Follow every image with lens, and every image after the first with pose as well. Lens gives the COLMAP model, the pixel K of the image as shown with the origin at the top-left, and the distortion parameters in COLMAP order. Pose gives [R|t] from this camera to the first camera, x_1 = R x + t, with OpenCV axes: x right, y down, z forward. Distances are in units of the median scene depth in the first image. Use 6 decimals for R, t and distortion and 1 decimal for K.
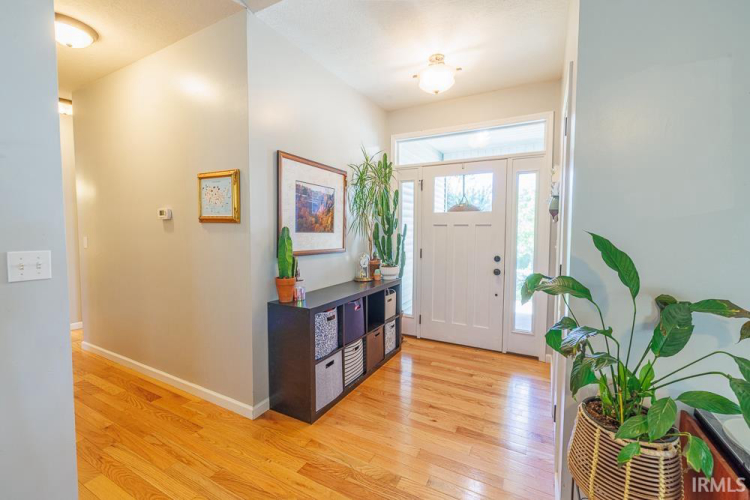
lens RADIAL K [[313.7, 0, 371.3], [0, 313.7, 250.2], [0, 0, 1]] dist [0.001613, 0.000158]
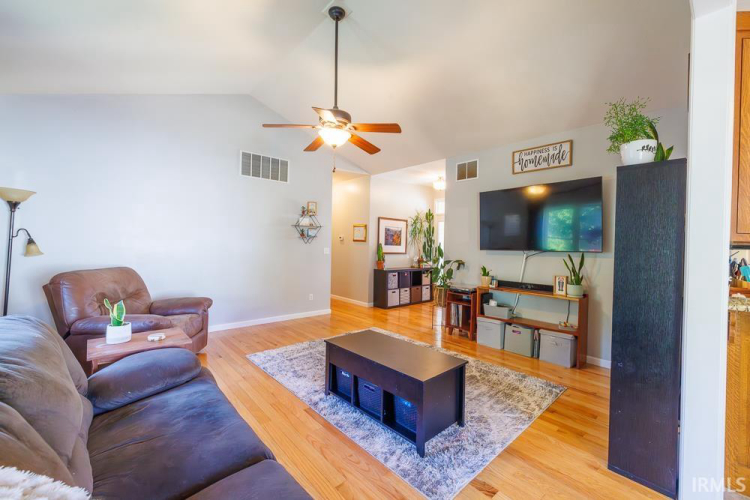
lens RADIAL K [[313.7, 0, 375.1], [0, 313.7, 249.0], [0, 0, 1]] dist [0.001613, 0.000158]
pose [[0.943426, 0.015946, -0.331199, 0.557973], [-0.034979, 0.998056, -0.051586, 0.113981], [0.329733, 0.060252, 0.942150, -1.518848]]
